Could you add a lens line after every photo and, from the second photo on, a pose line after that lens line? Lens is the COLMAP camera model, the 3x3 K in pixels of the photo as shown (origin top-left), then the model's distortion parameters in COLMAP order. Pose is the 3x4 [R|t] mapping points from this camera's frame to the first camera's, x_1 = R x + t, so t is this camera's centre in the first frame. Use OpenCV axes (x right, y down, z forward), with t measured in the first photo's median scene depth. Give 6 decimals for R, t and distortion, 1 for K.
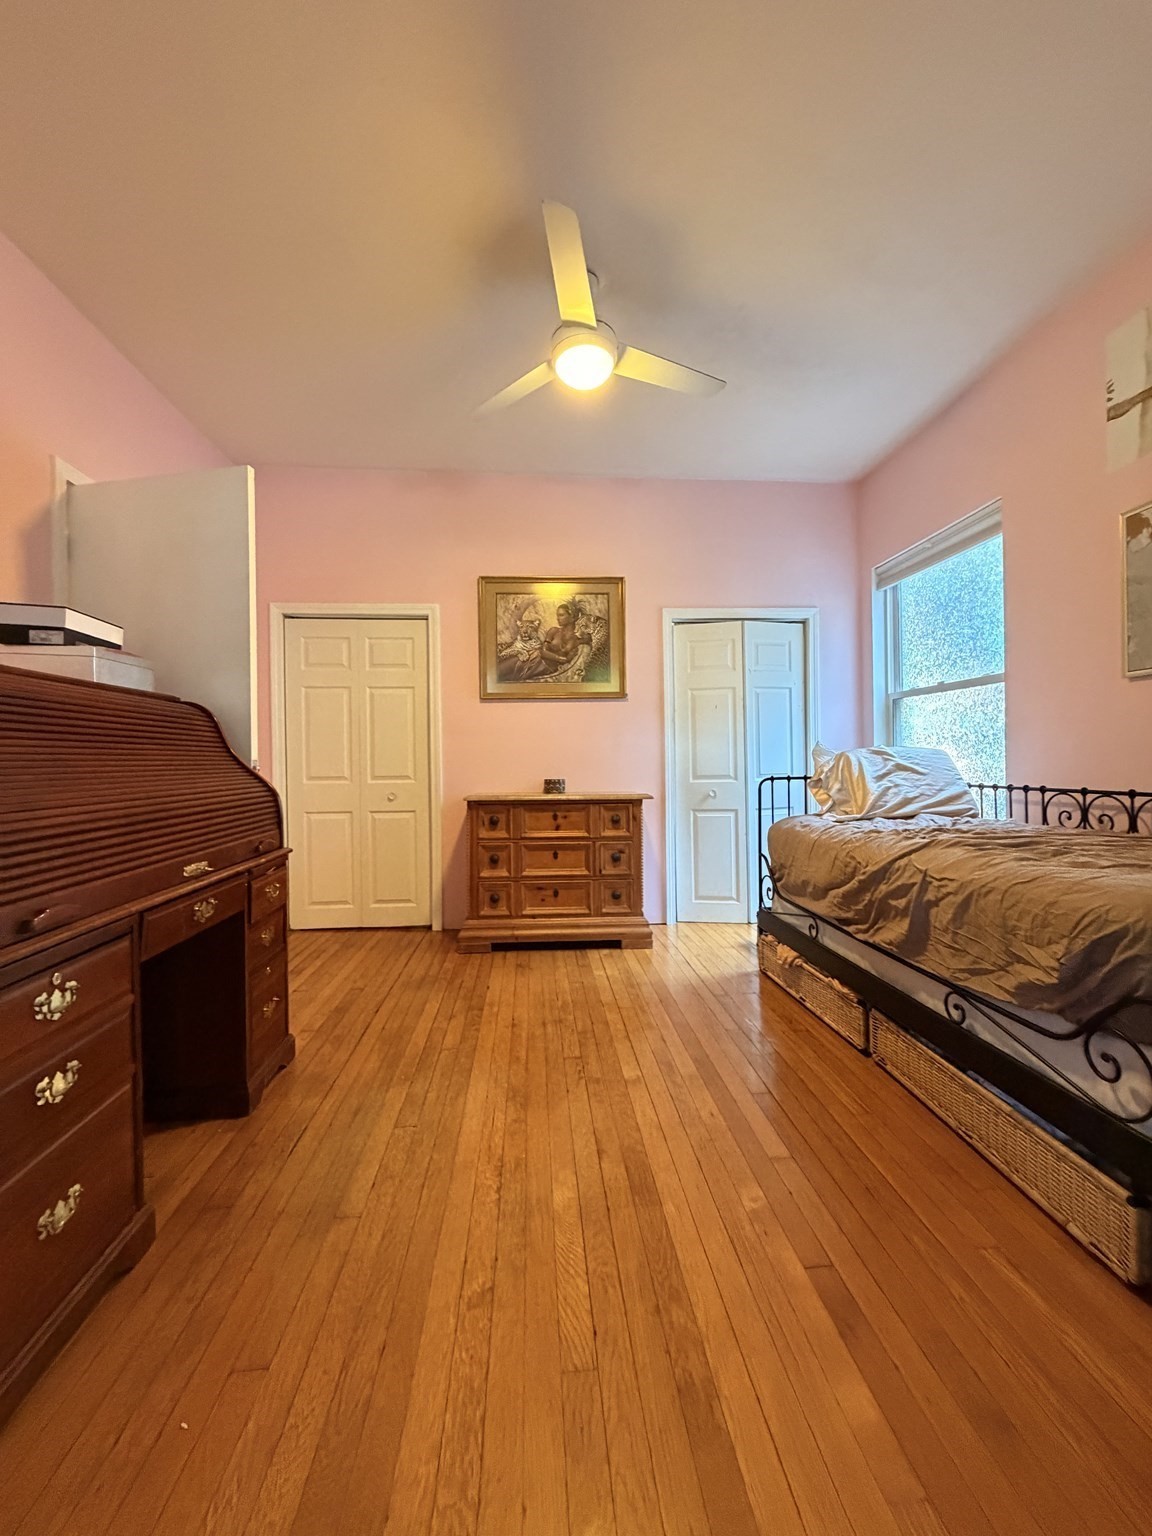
lens RADIAL K [[610.9, 0, 580.3], [0, 610.9, 766.8], [0, 0, 1]] dist [-0.001435, 0.000345]
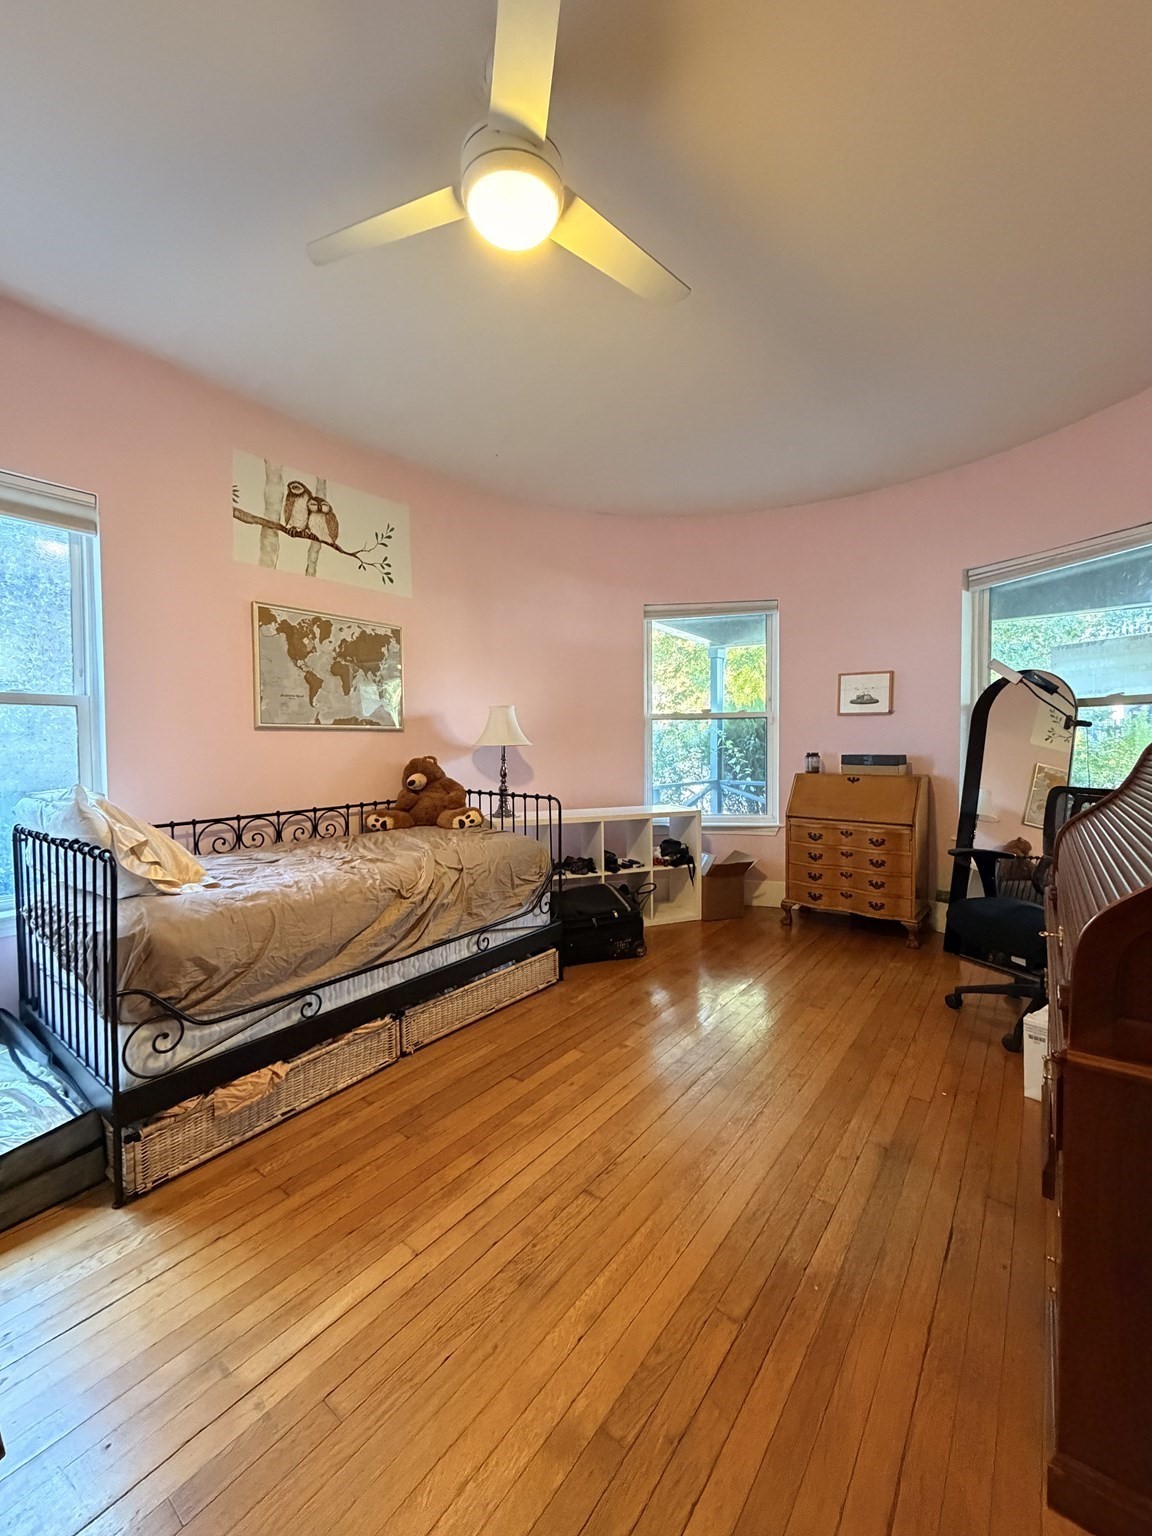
lens RADIAL K [[610.9, 0, 576.0], [0, 610.9, 763.4], [0, 0, 1]] dist [-0.001435, 0.000345]
pose [[-0.736562, -0.006055, 0.676343, -0.508612], [0.022175, 0.999206, 0.033094, -0.098206], [-0.676006, 0.039374, -0.735843, 1.530350]]
